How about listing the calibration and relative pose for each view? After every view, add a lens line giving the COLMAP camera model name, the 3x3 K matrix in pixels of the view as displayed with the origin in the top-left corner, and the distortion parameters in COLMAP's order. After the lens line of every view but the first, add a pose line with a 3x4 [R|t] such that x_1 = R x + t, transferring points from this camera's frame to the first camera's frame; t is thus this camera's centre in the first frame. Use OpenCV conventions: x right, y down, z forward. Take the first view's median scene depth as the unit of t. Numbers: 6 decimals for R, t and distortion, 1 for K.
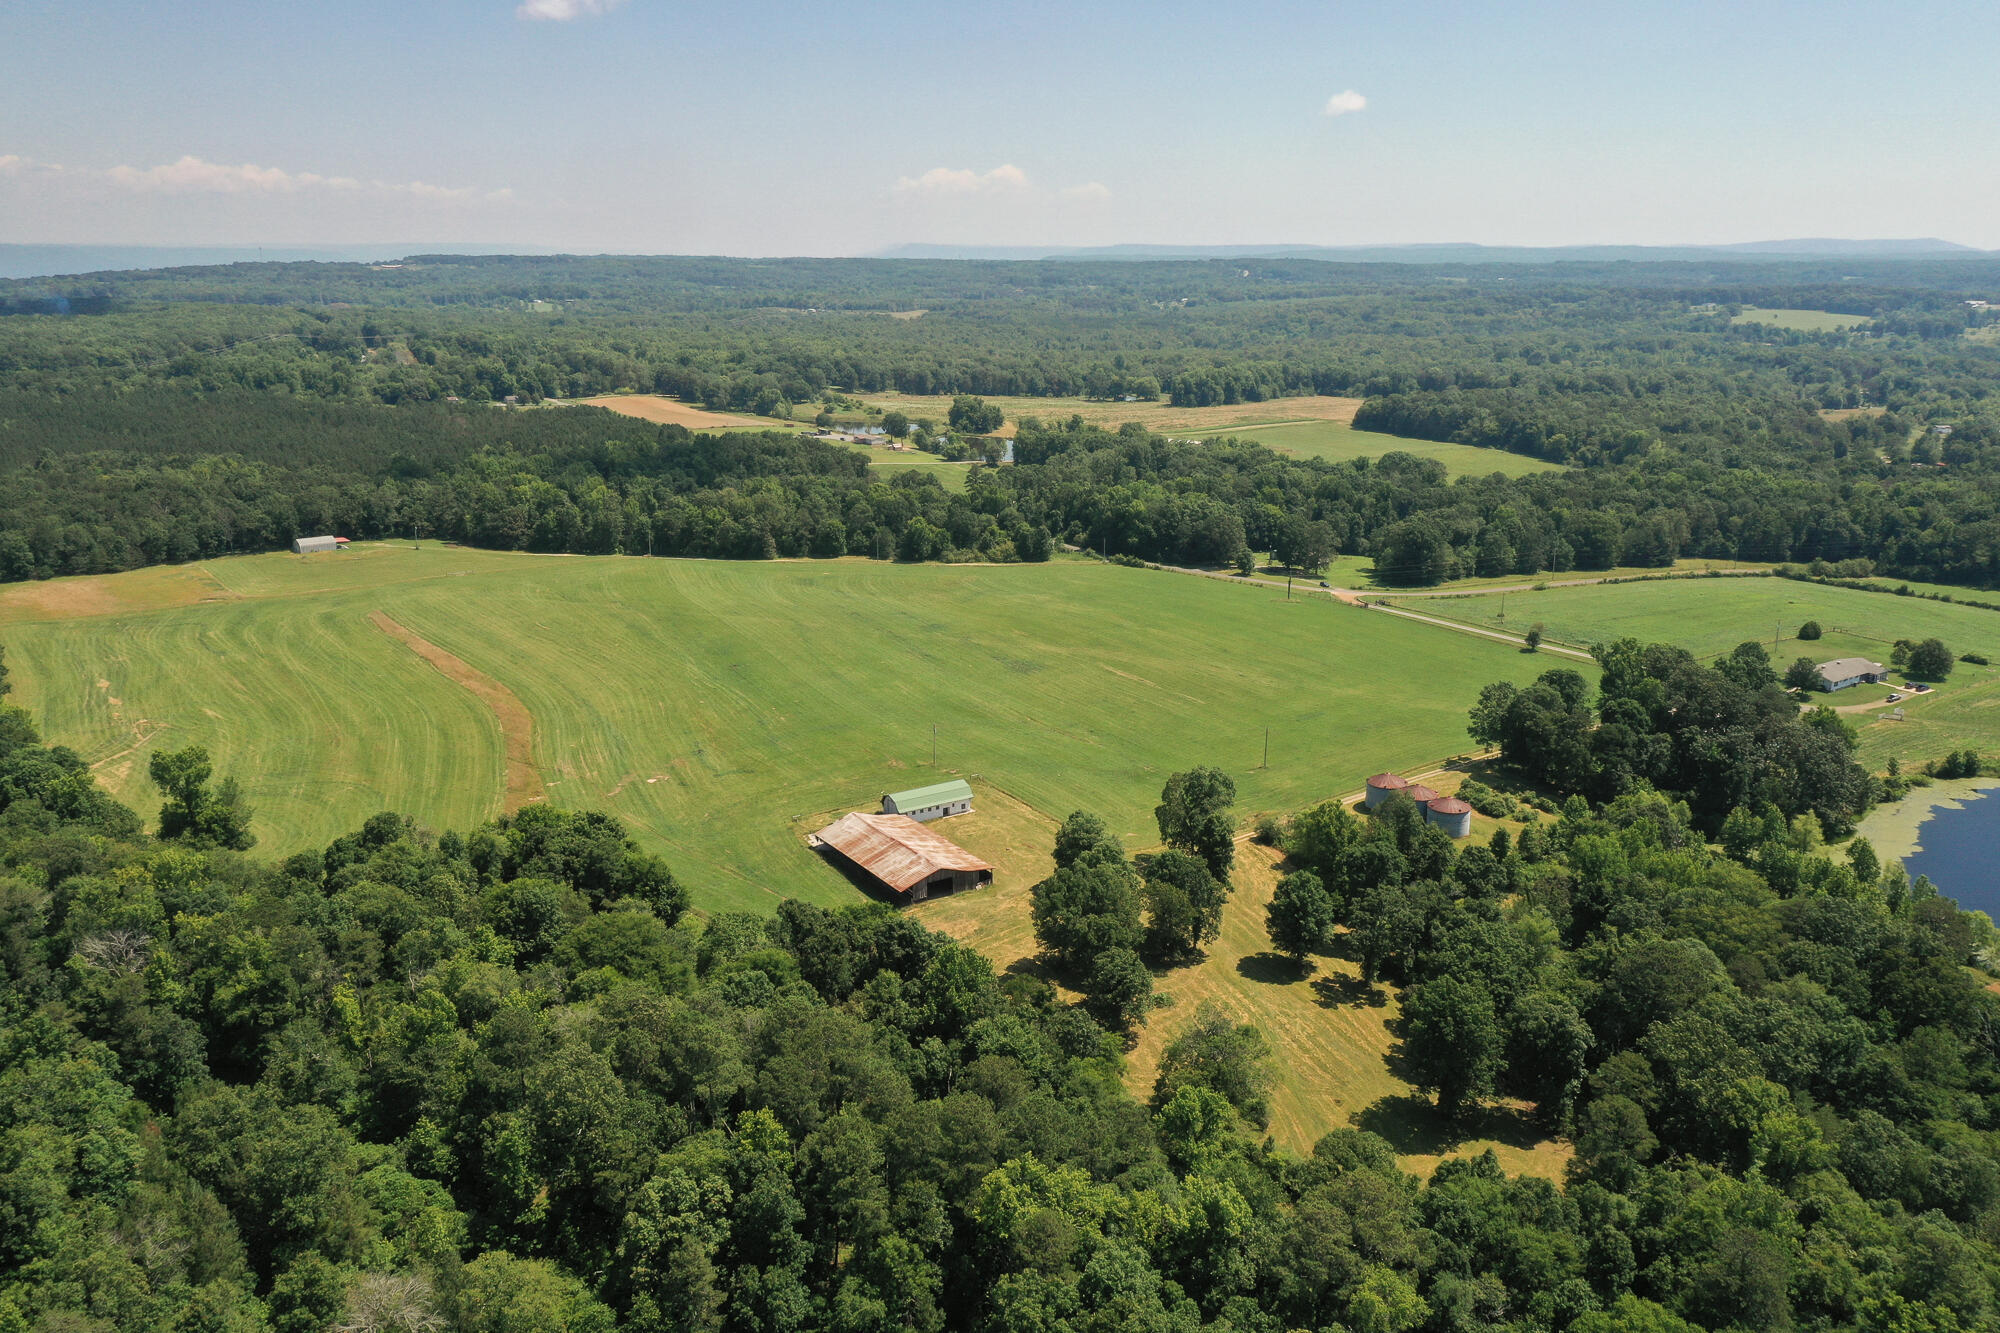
lens RADIAL K [[1586.1, 0, 1003.9], [0, 1586.1, 668.9], [0, 0, 1]] dist [0.010490, 0.013087]
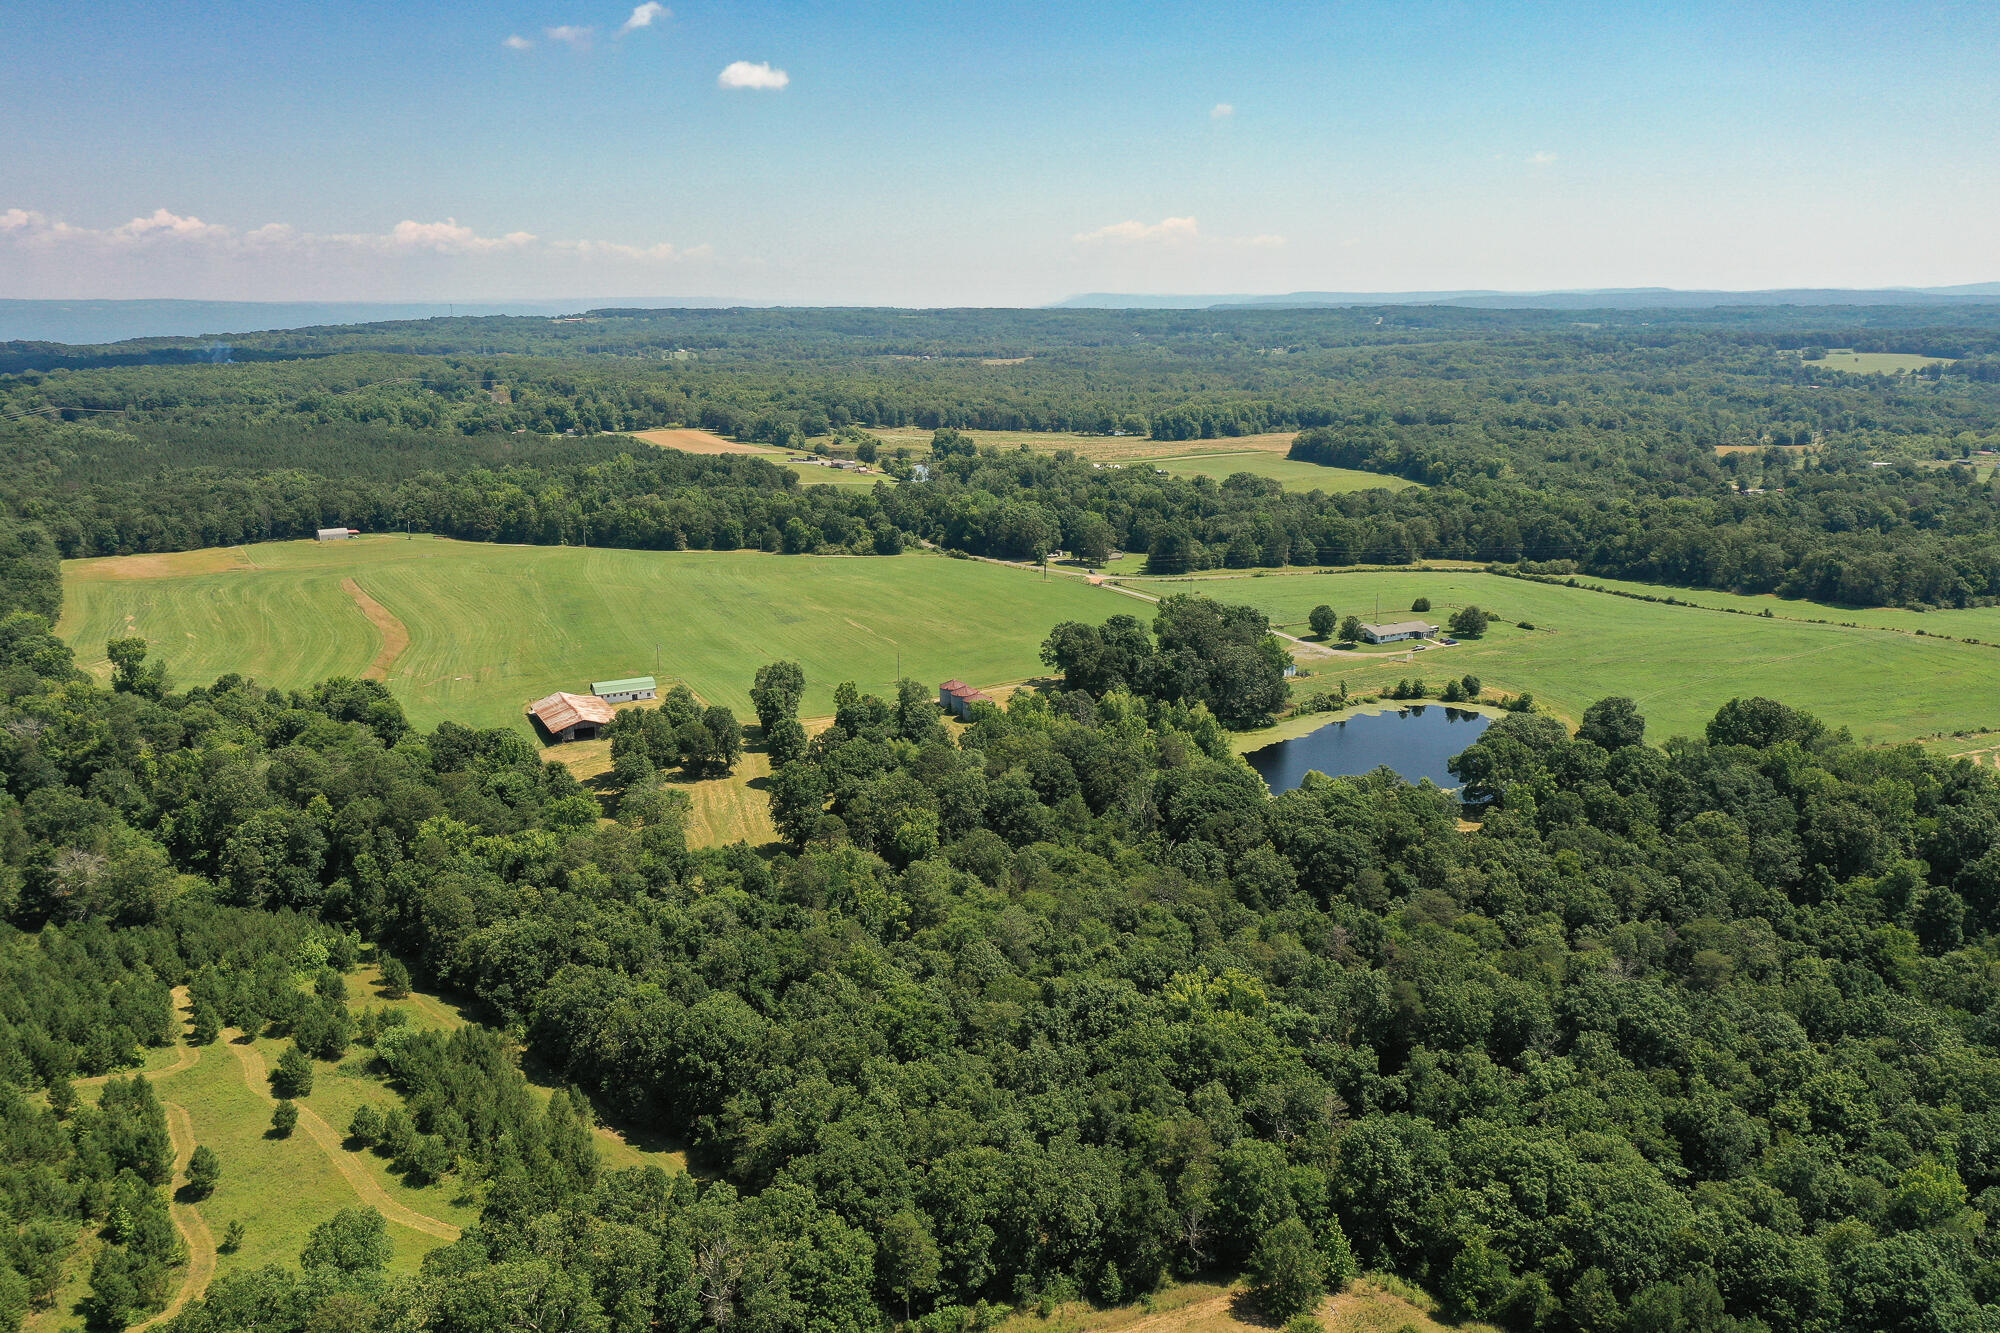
lens RADIAL K [[1586.1, 0, 1003.9], [0, 1586.1, 668.9], [0, 0, 1]] dist [0.010490, 0.013087]
pose [[0.993230, 0.019397, -0.114536, 0.217021], [-0.022755, 0.999347, -0.028079, 0.045991], [0.113917, 0.030495, 0.993022, -0.181776]]
